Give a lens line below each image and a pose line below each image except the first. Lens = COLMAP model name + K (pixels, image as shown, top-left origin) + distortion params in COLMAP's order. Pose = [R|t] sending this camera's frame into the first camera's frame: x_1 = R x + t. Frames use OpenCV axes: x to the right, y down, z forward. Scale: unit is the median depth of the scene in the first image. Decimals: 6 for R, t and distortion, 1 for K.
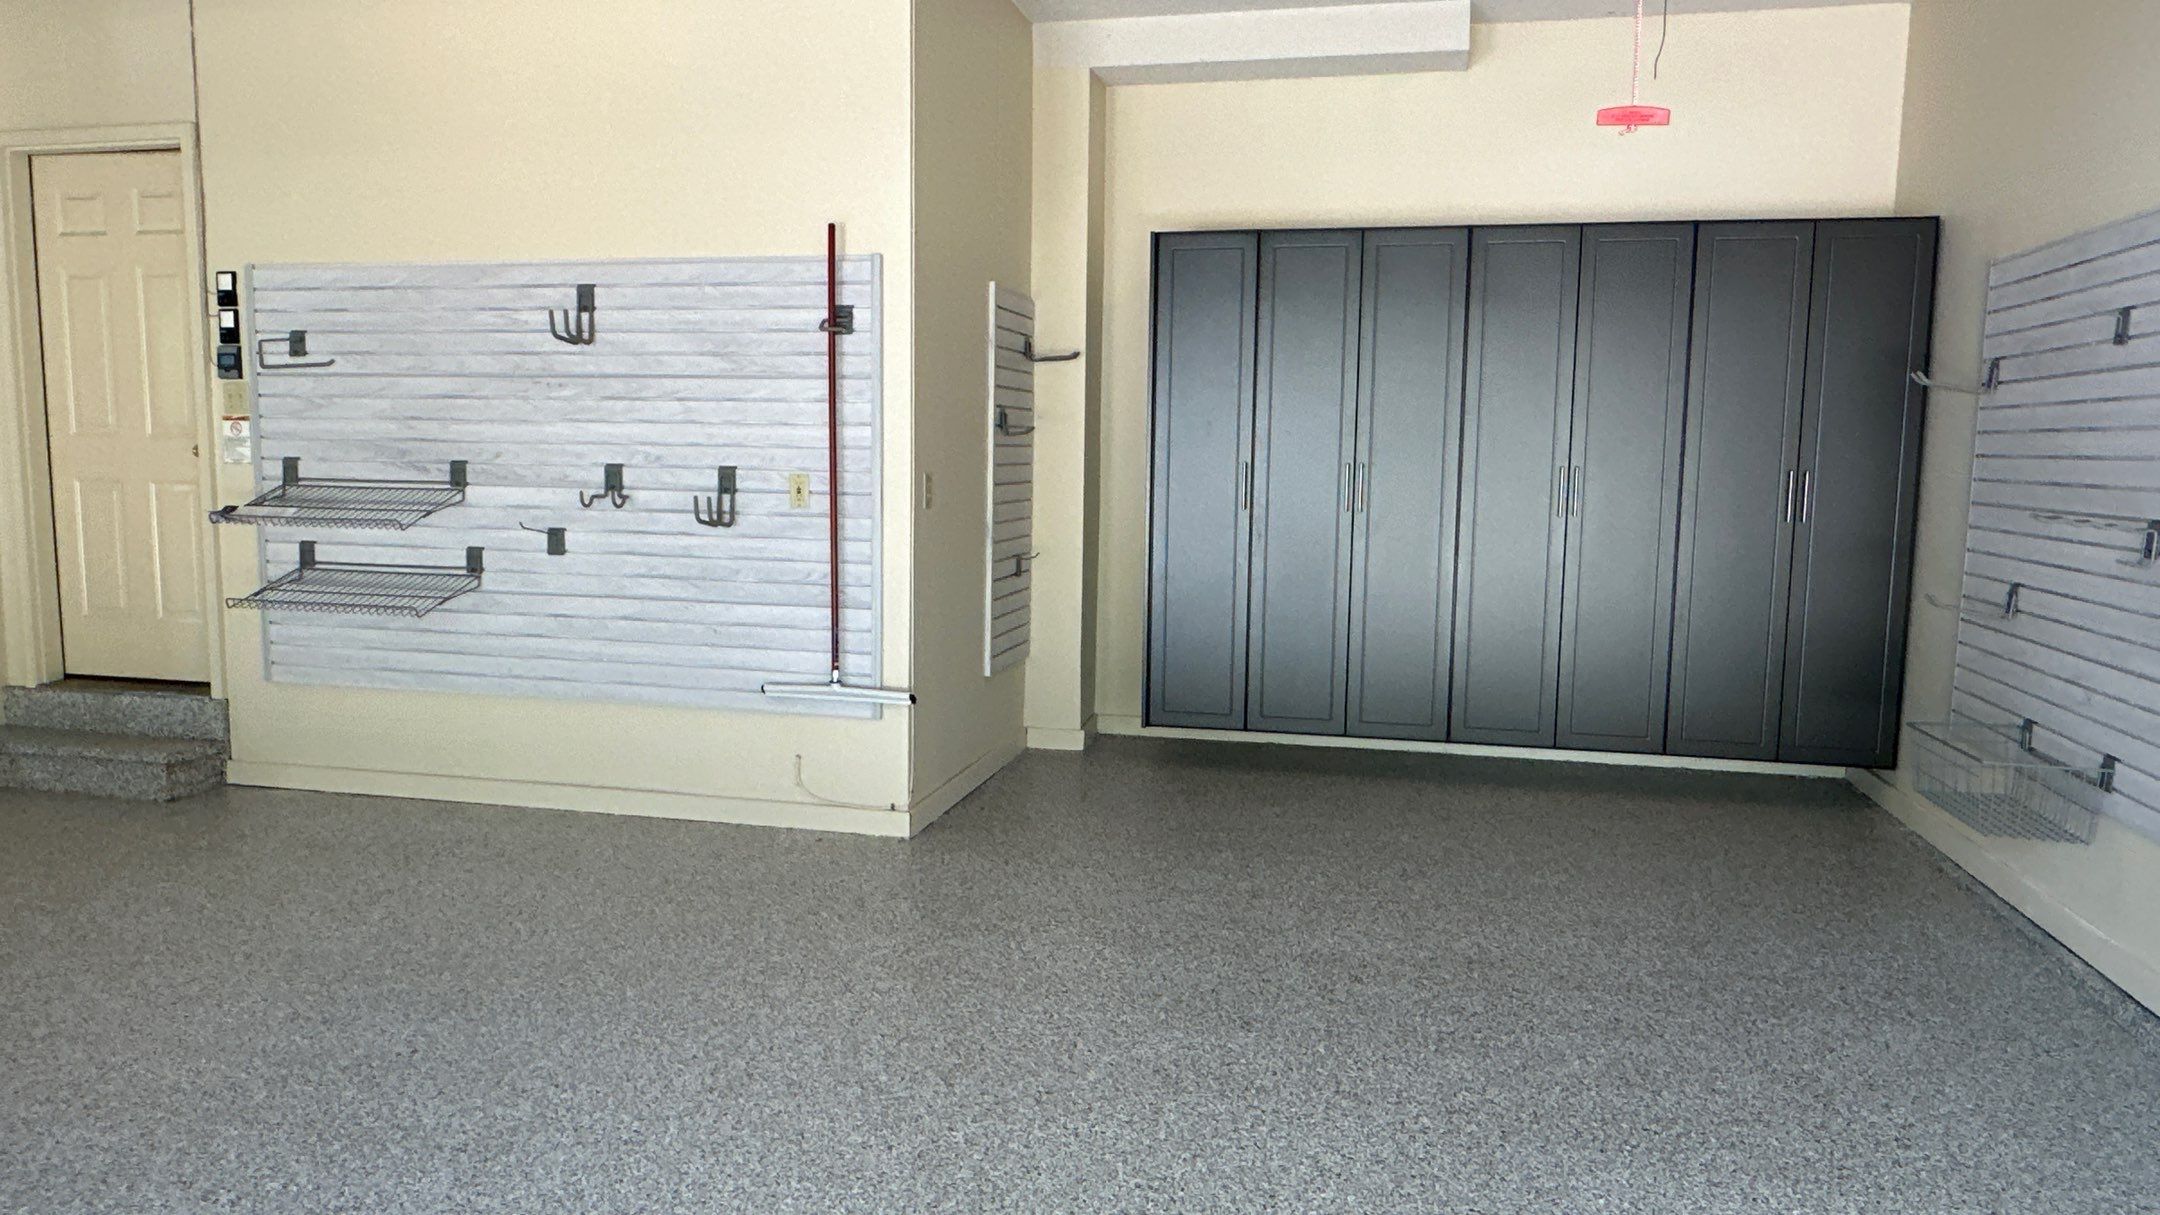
lens RADIAL K [[1436.9, 0, 1085.7], [0, 1436.9, 609.8], [0, 0, 1]] dist [-0.004682, 0.000736]
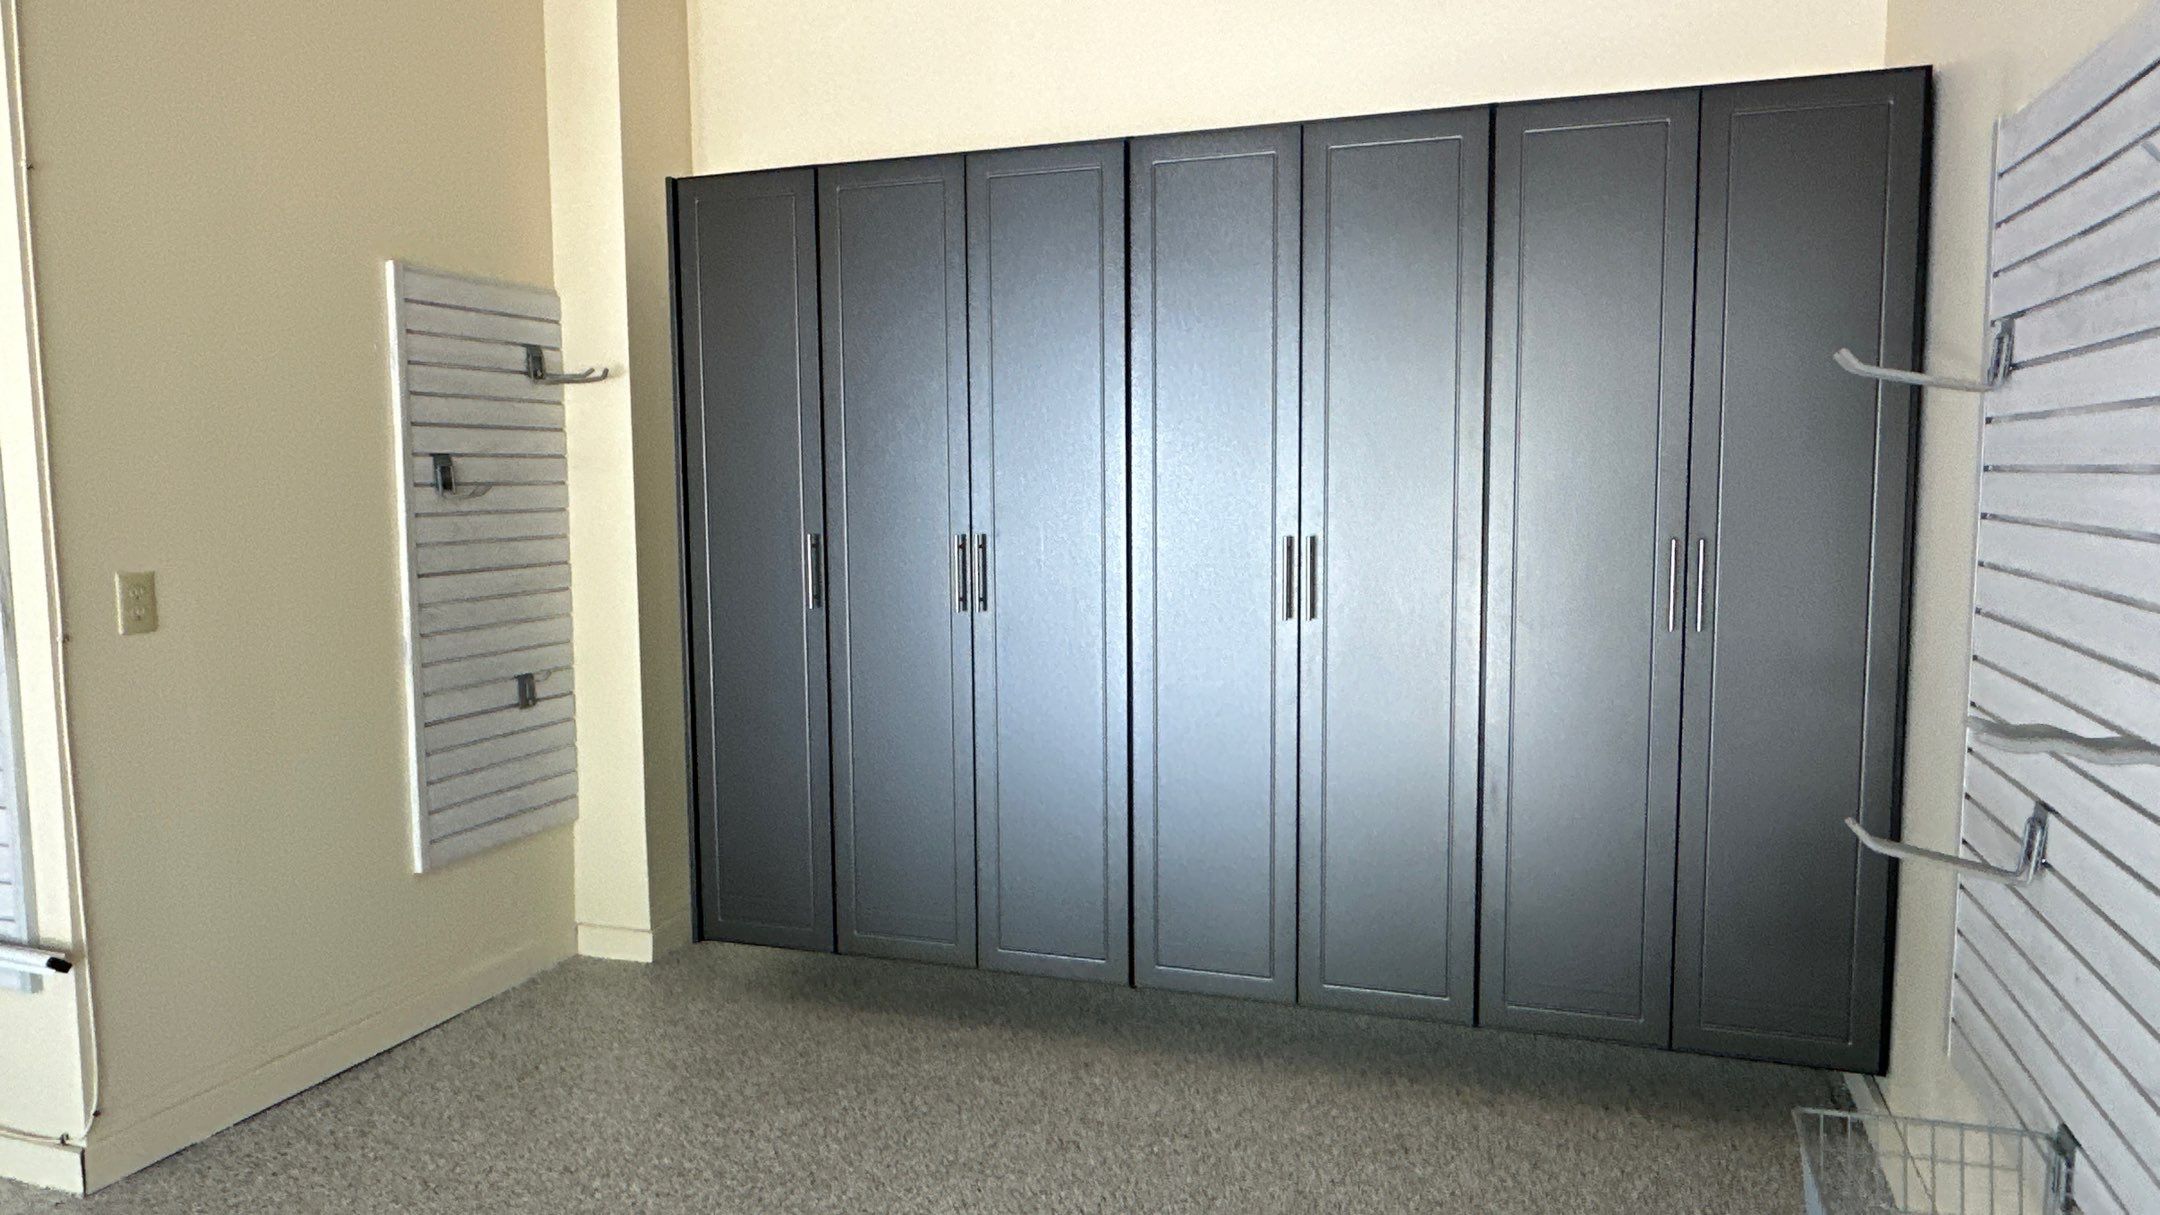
lens RADIAL K [[1436.9, 0, 1085.1], [0, 1436.9, 608.5], [0, 0, 1]] dist [-0.004682, 0.000736]
pose [[0.993894, -0.012147, -0.109666, 0.345651], [0.009888, 0.999728, -0.021116, -0.063832], [0.109892, 0.019903, 0.993744, 0.446696]]
